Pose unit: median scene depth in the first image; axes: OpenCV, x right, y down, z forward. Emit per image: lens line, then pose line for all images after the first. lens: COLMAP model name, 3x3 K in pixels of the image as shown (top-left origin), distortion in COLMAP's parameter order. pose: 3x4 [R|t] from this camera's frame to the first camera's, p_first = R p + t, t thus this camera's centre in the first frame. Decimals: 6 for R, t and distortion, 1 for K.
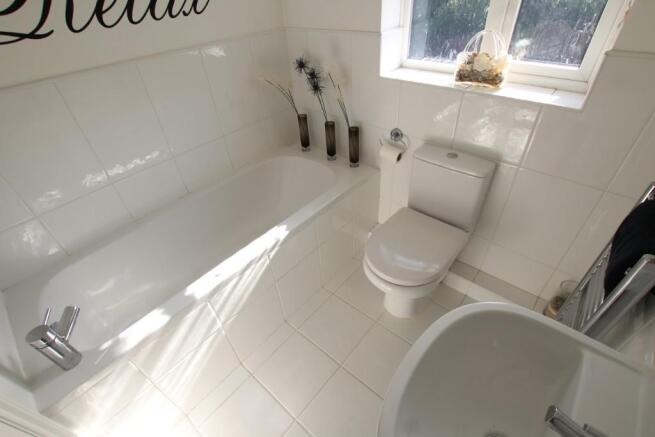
lens RADIAL K [[306.7, 0, 329.9], [0, 306.7, 219.1], [0, 0, 1]] dist [-0.002758, -0.000103]
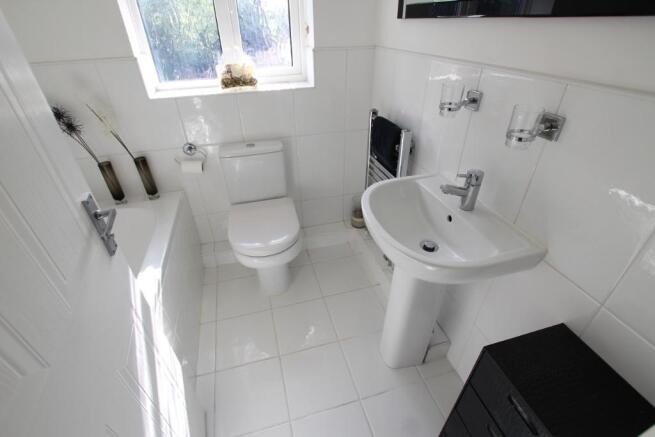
lens RADIAL K [[306.7, 0, 323.6], [0, 306.7, 218.3], [0, 0, 1]] dist [-0.002758, -0.000103]
pose [[0.580278, -0.421358, 0.696947, -0.352340], [0.510724, 0.854852, 0.091594, 0.065548], [-0.634380, 0.302798, 0.711249, 0.037402]]
